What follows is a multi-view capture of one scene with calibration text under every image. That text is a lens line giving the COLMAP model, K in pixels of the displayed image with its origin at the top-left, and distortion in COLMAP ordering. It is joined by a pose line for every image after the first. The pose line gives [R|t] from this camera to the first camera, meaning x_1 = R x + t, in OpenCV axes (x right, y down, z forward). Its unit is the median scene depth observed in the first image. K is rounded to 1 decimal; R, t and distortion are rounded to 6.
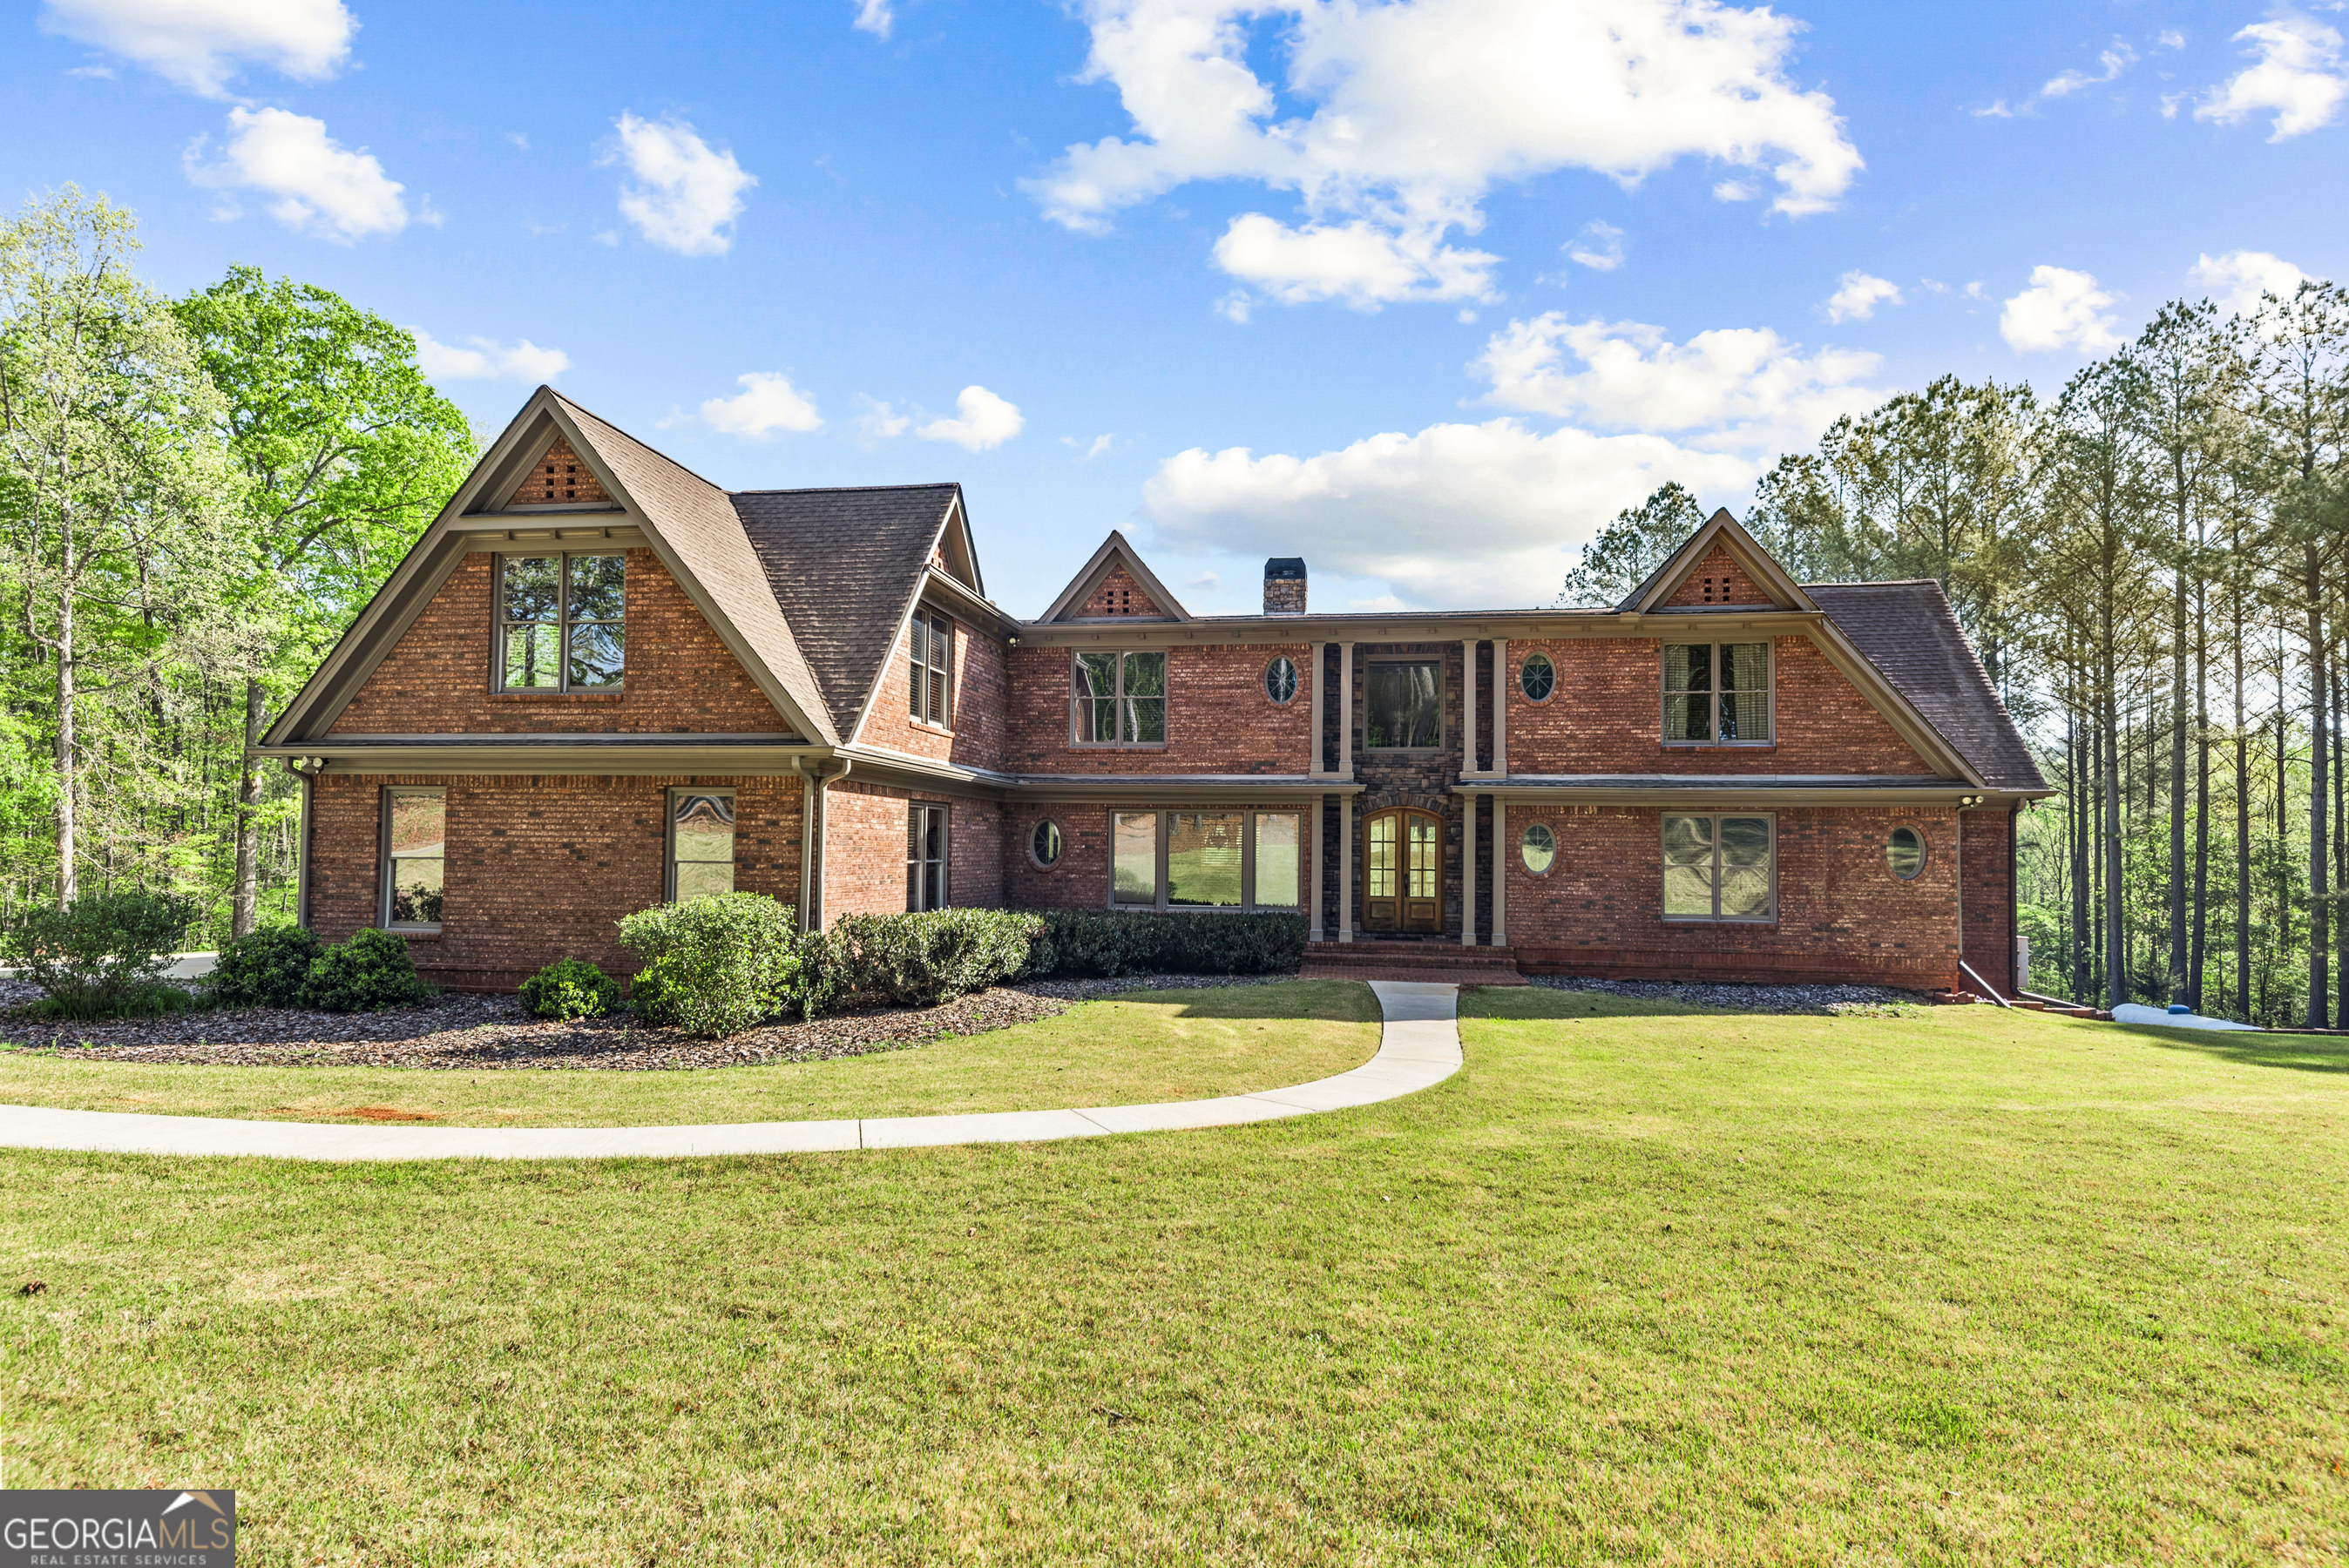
lens RADIAL K [[1174.5, 0, 1191.2], [0, 1174.5, 834.0], [0, 0, 1]] dist [0.014950, -0.014012]
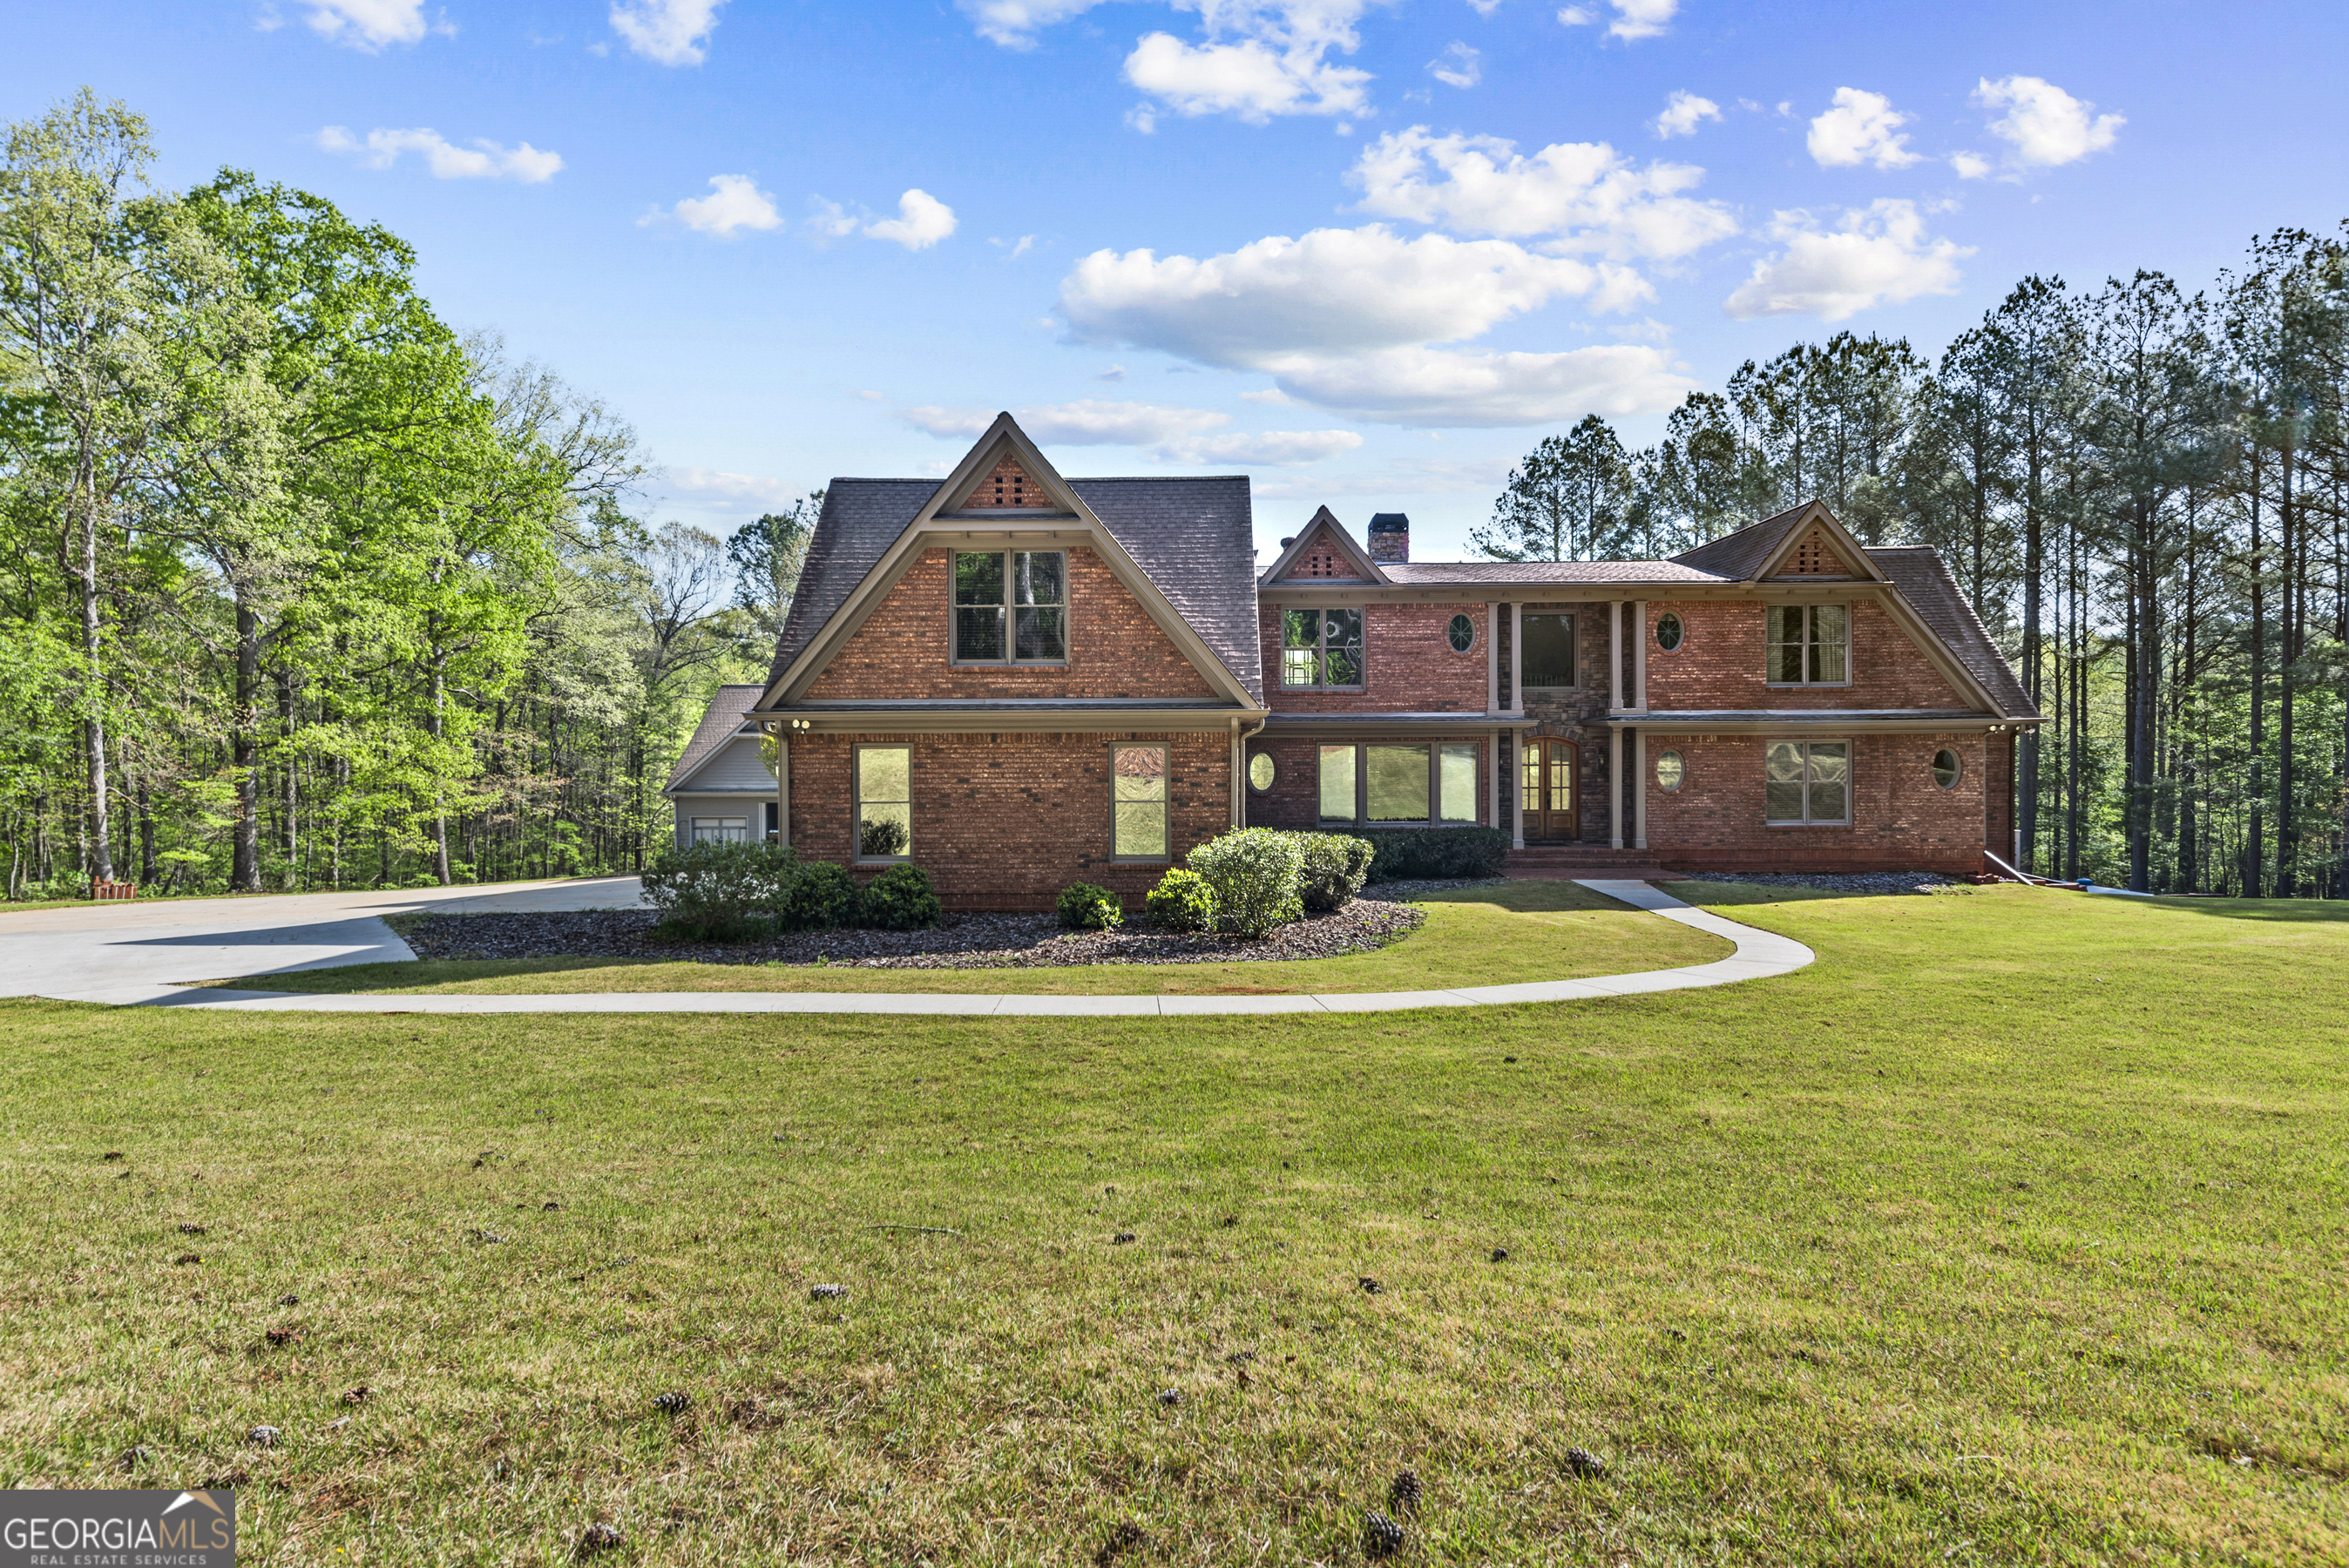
lens RADIAL K [[1203.6, 0, 1174.5], [0, 1203.6, 784.0], [0, 0, 1]] dist [0.022486, -0.022524]
pose [[0.990178, -0.020327, 0.138324, -0.385852], [0.014384, 0.998935, 0.043829, -0.034837], [-0.139068, -0.041409, 0.989417, -0.185766]]
